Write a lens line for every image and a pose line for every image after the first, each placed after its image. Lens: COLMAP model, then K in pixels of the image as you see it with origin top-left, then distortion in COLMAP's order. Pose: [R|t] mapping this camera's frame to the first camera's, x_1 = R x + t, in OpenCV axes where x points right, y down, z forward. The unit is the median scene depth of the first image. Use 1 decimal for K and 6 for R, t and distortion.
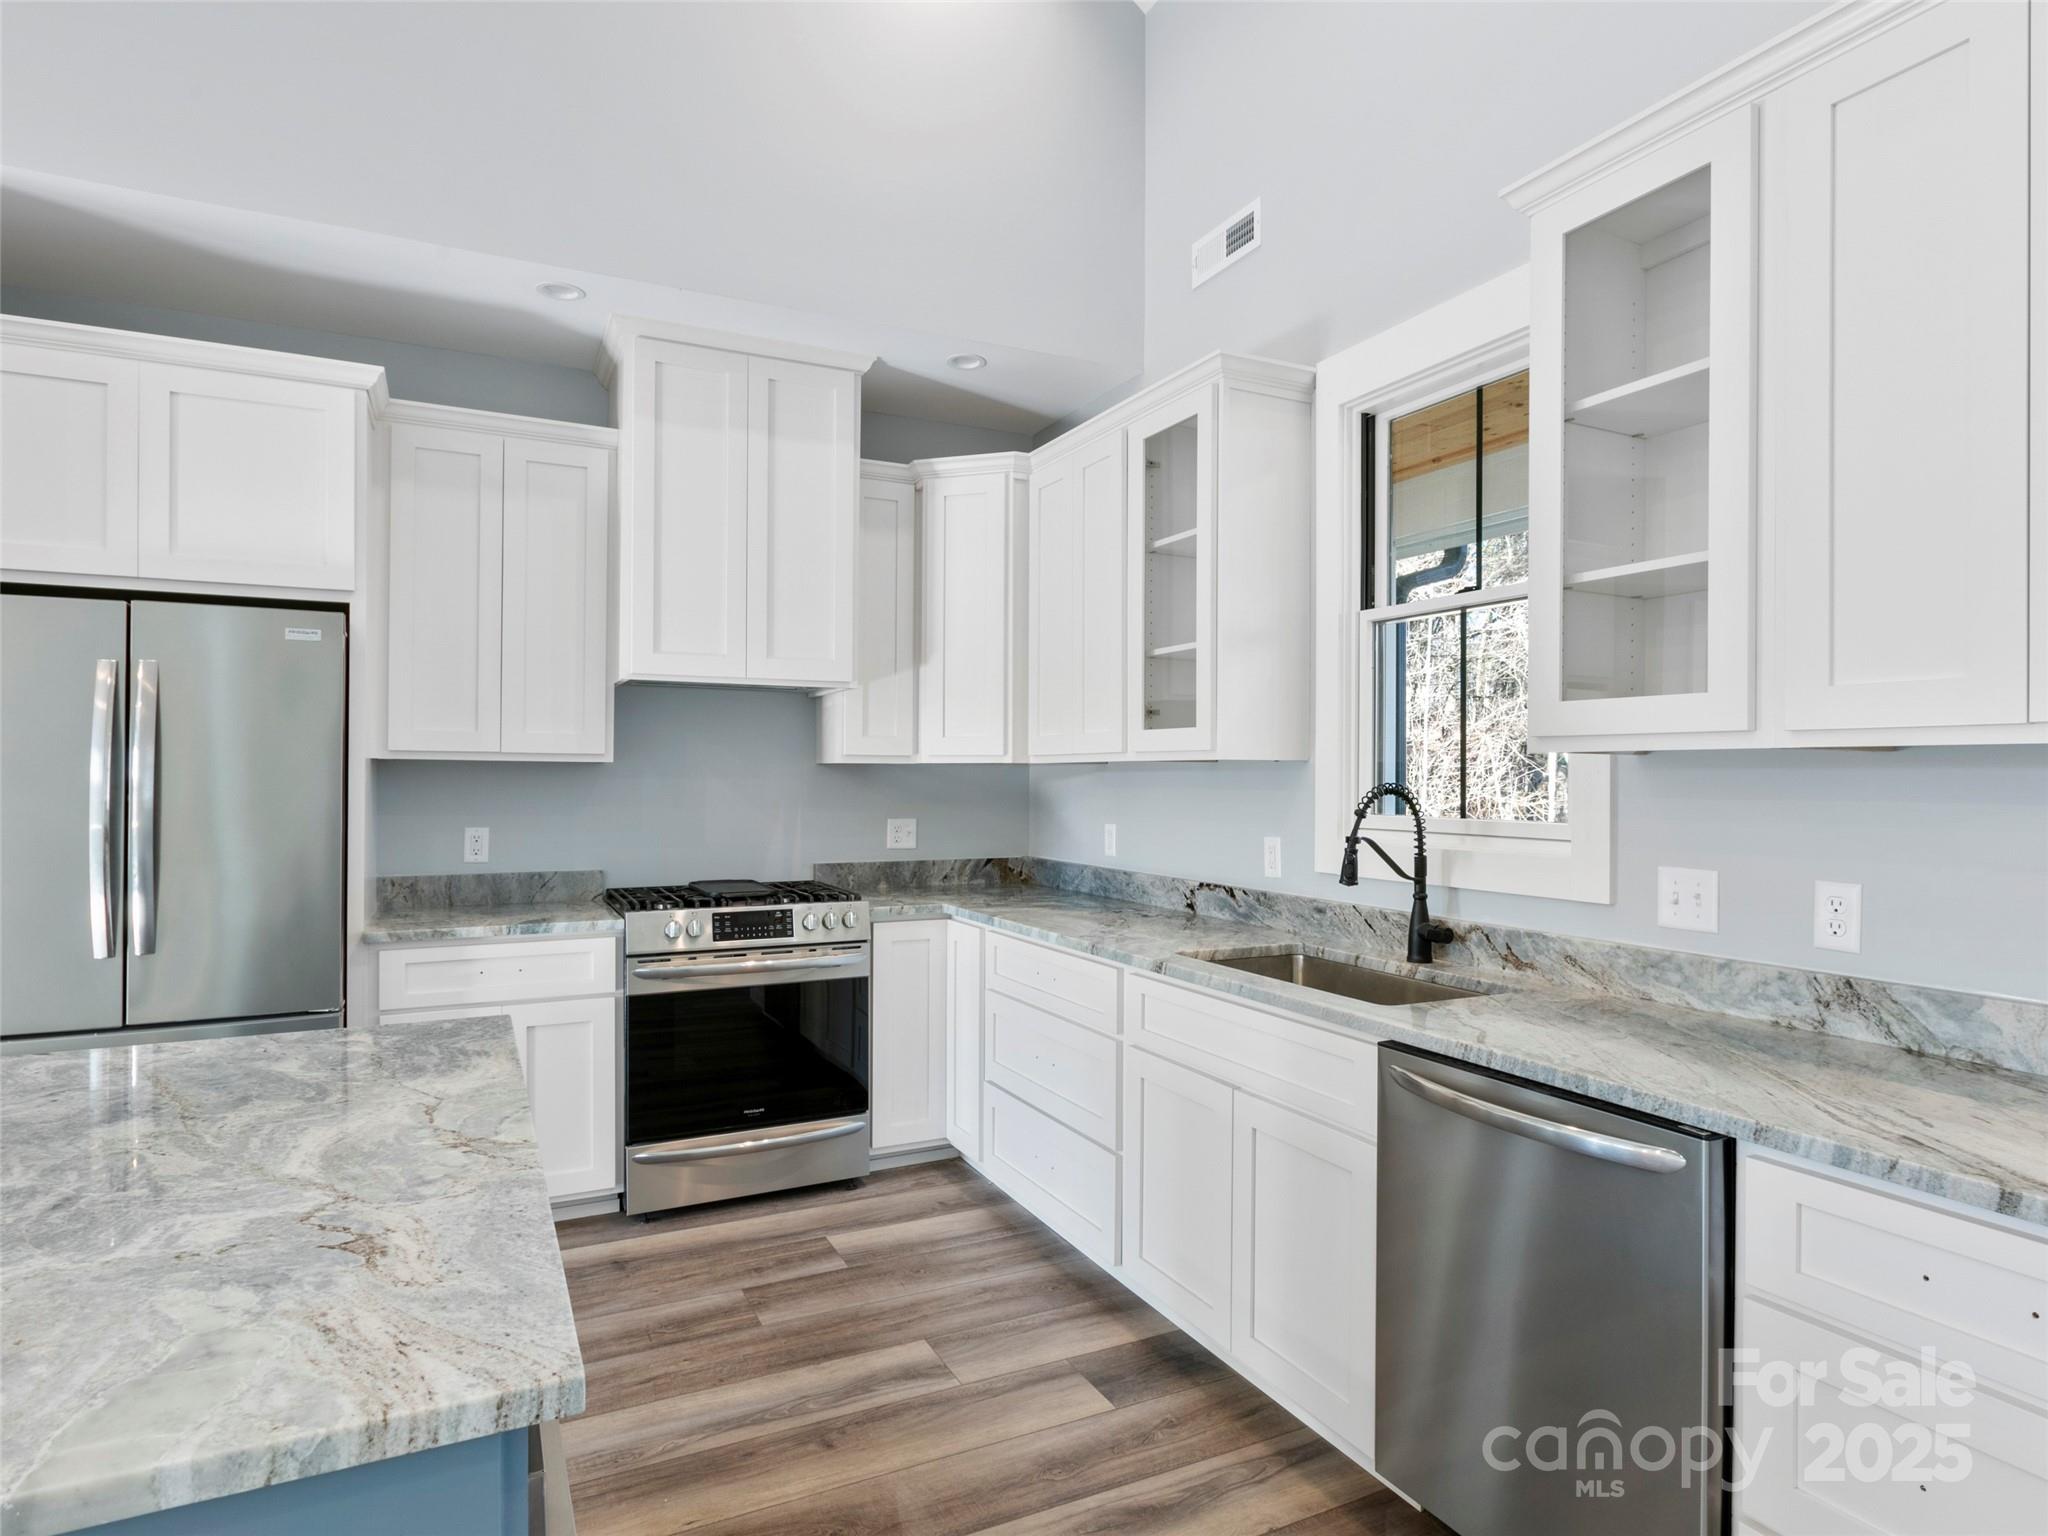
lens RADIAL K [[1139.5, 0, 1006.0], [0, 1139.5, 776.5], [0, 0, 1]] dist [-0.008035, 0.001528]
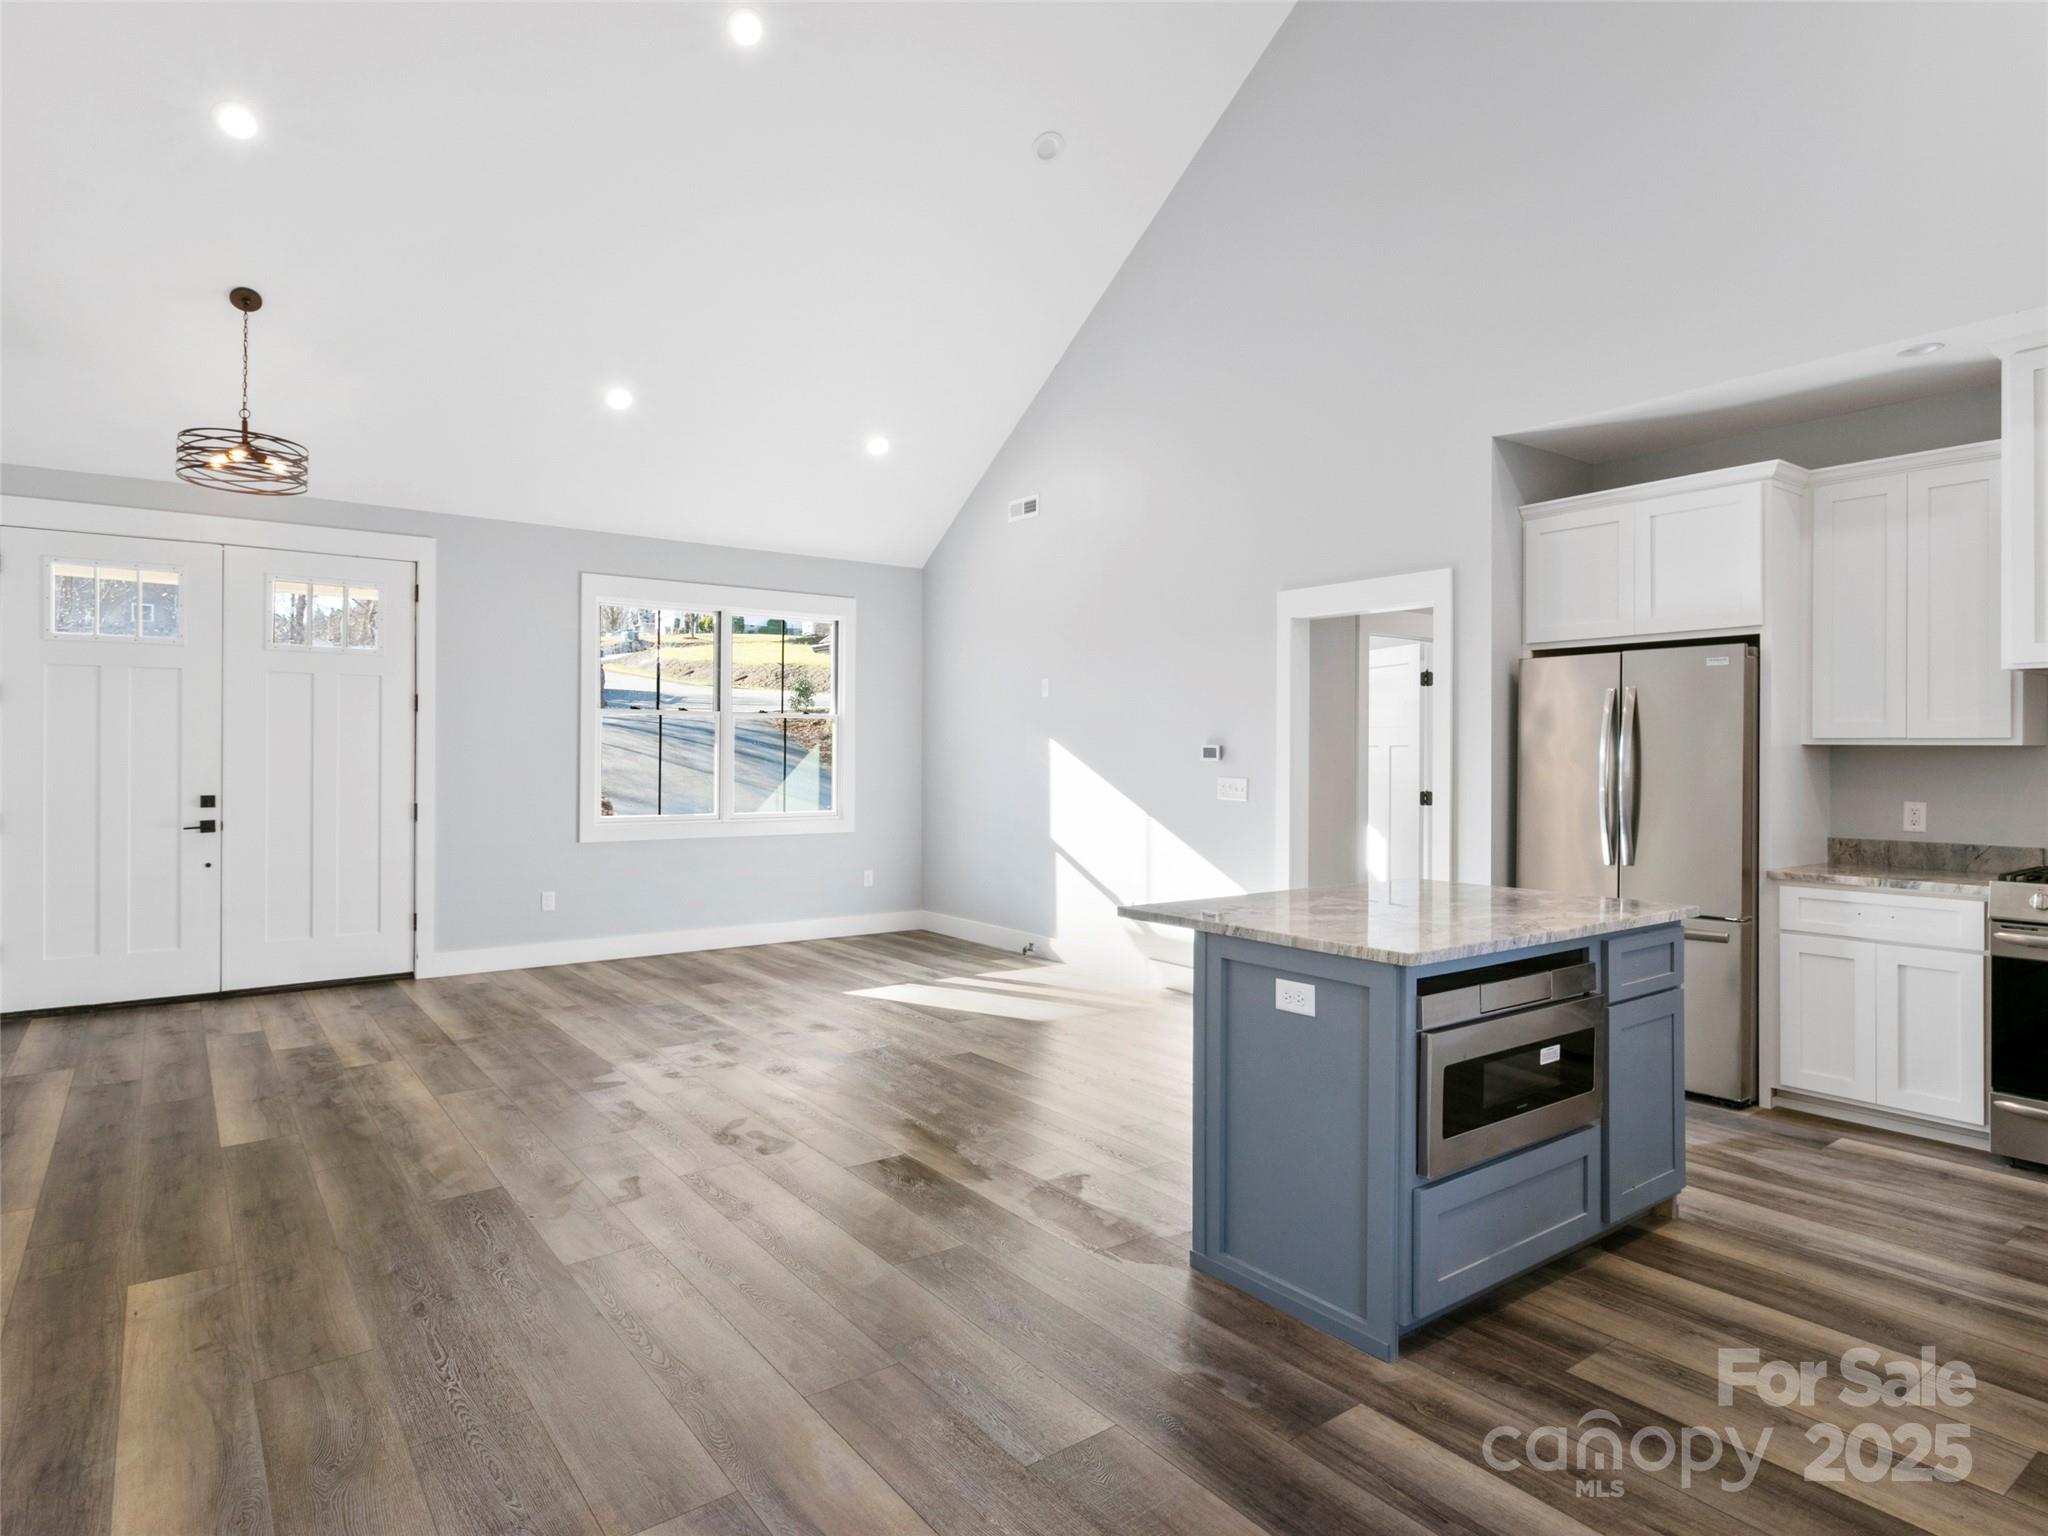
lens RADIAL K [[1139.5, 0, 1027.2], [0, 1139.5, 757.6], [0, 0, 1]] dist [-0.008035, 0.001528]
pose [[0.183091, 0.000749, -0.983096, 0.592966], [-0.005580, 0.999984, -0.000278, 0.005091], [0.983080, 0.005536, 0.183092, -0.133485]]
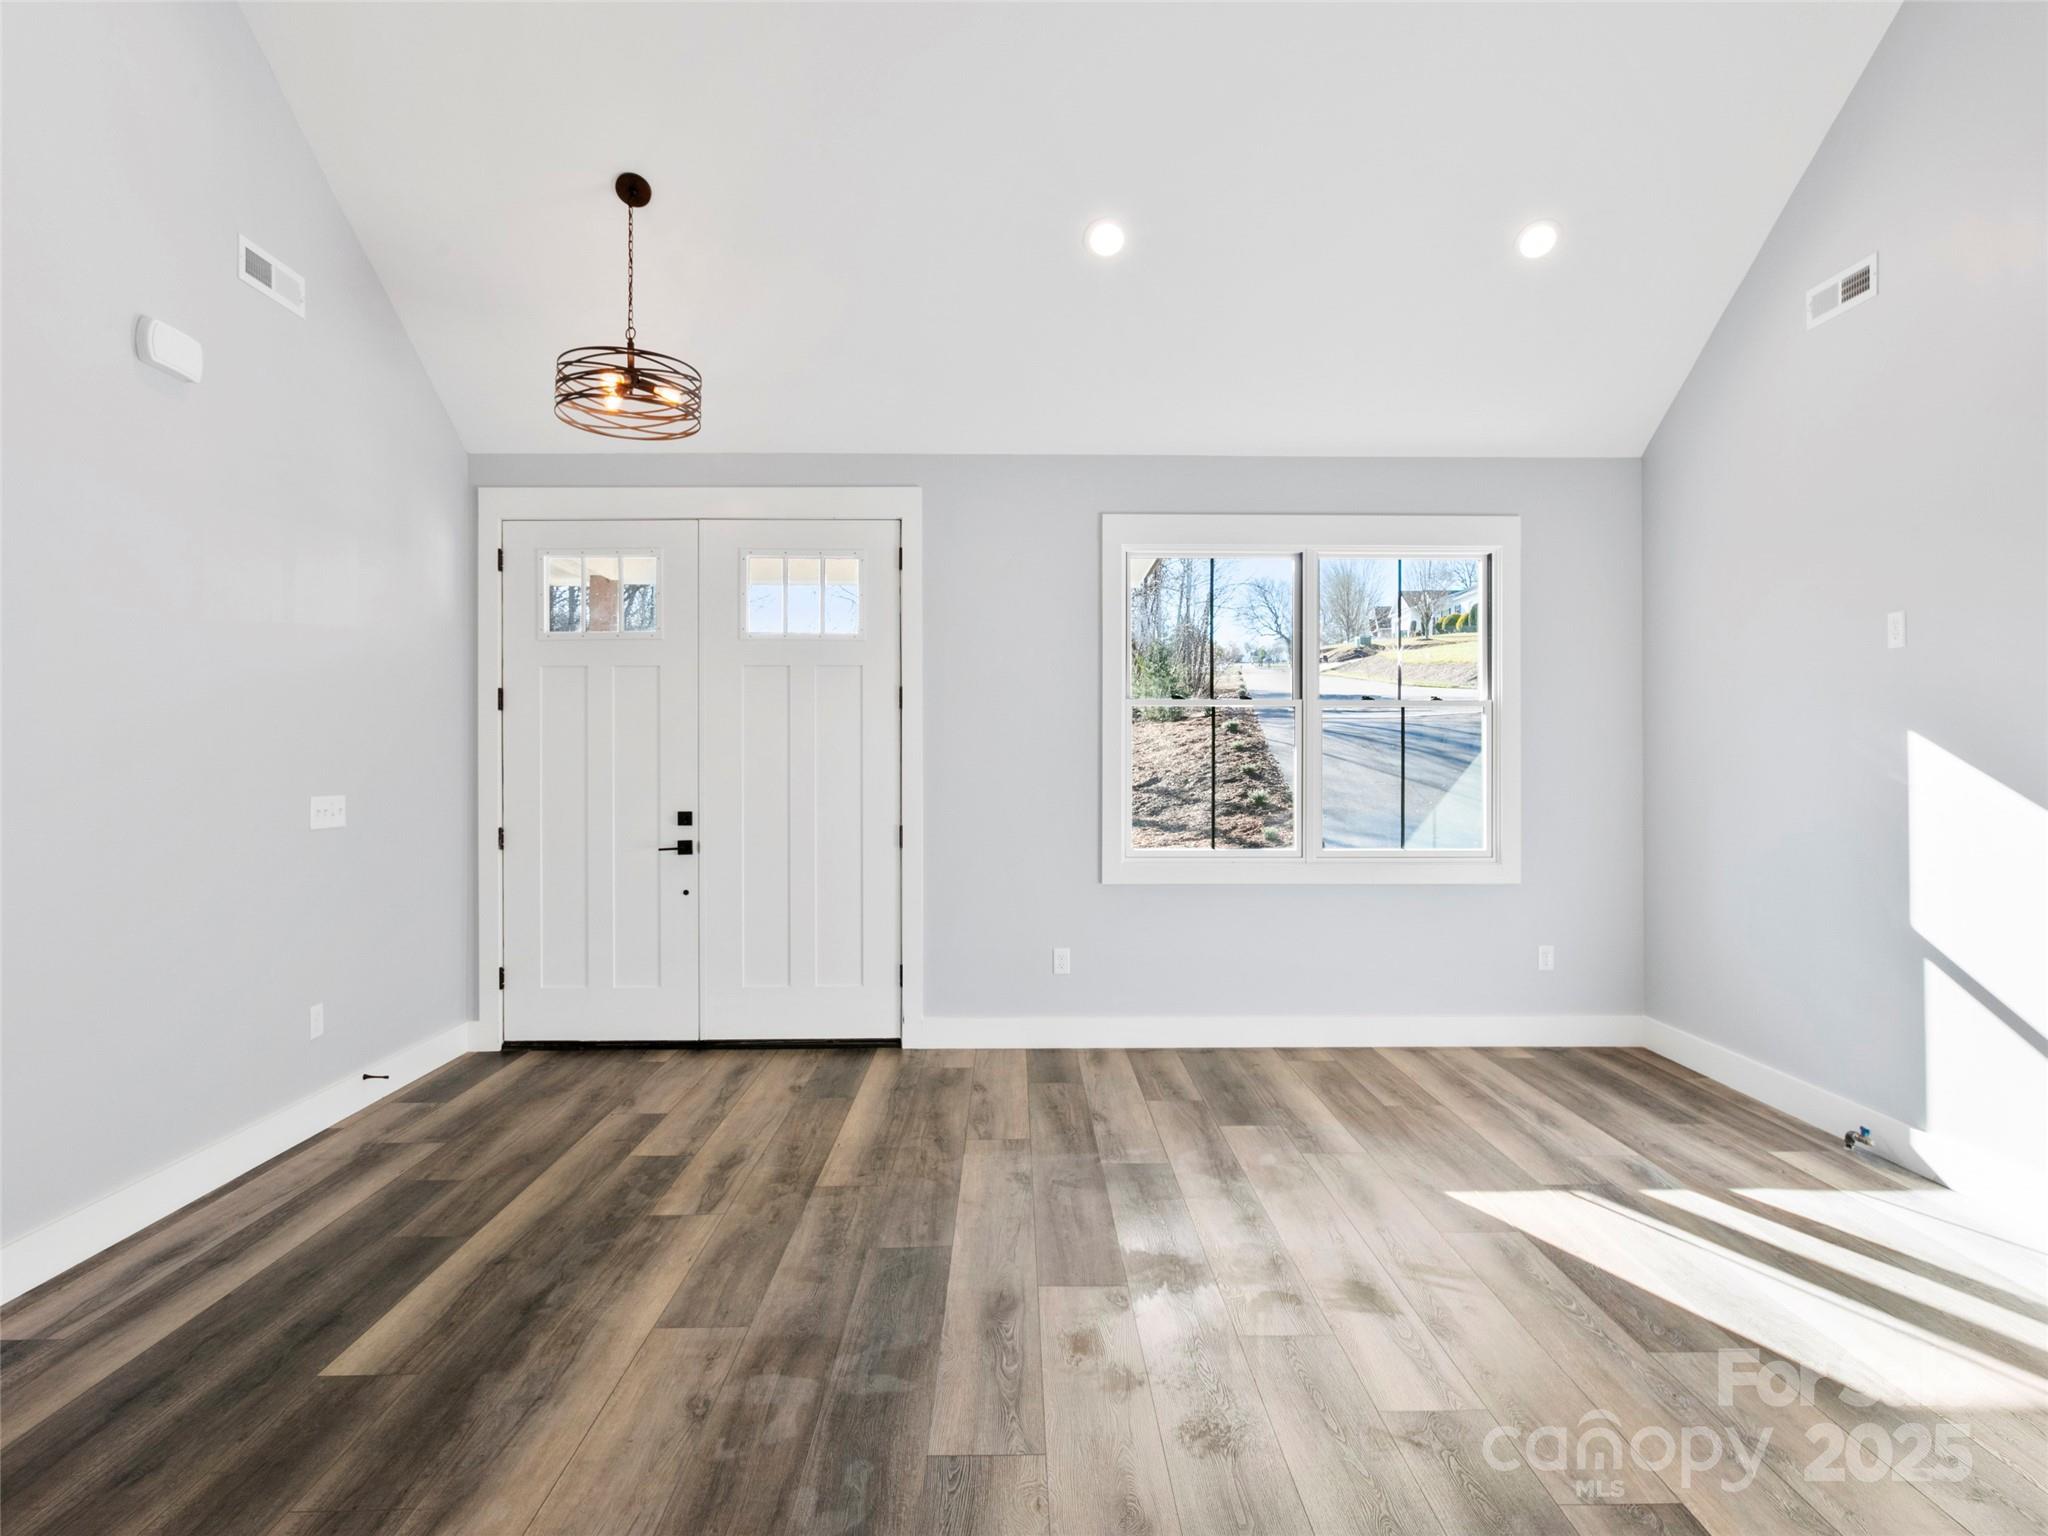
lens RADIAL K [[1139.5, 0, 1032.9], [0, 1139.5, 754.2], [0, 0, 1]] dist [-0.008035, 0.001528]
pose [[-0.427763, -0.006043, -0.903871, -0.229989], [-0.002611, 0.999982, -0.005450, 0.000274], [0.903887, 0.000029, -0.427771, 0.020062]]
